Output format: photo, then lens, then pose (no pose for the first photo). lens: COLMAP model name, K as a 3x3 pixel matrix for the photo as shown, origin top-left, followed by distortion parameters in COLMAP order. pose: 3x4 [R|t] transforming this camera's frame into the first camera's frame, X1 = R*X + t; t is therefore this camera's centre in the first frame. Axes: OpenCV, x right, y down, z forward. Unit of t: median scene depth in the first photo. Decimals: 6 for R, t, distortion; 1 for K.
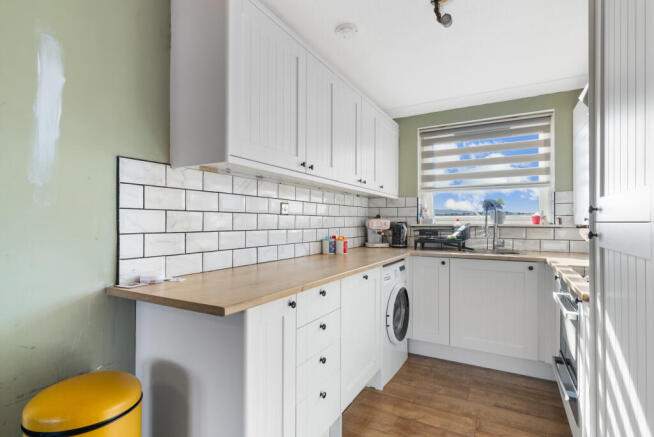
lens RADIAL K [[331.4, 0, 327.3], [0, 331.4, 220.3], [0, 0, 1]] dist [0.001334, 0.000329]
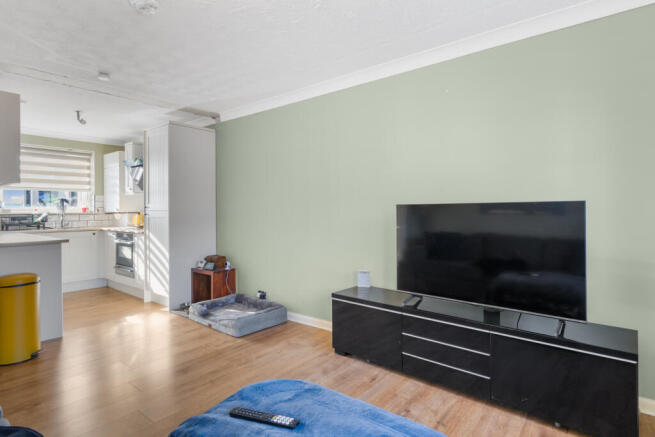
lens RADIAL K [[331.9, 0, 327.8], [0, 331.9, 220.3], [0, 0, 1]] dist [0.001334, 0.000329]
pose [[0.150322, -0.030114, 0.988178, -0.976413], [-0.001016, 0.999531, 0.030615, -0.000907], [-0.988637, -0.005606, 0.150221, -0.592899]]
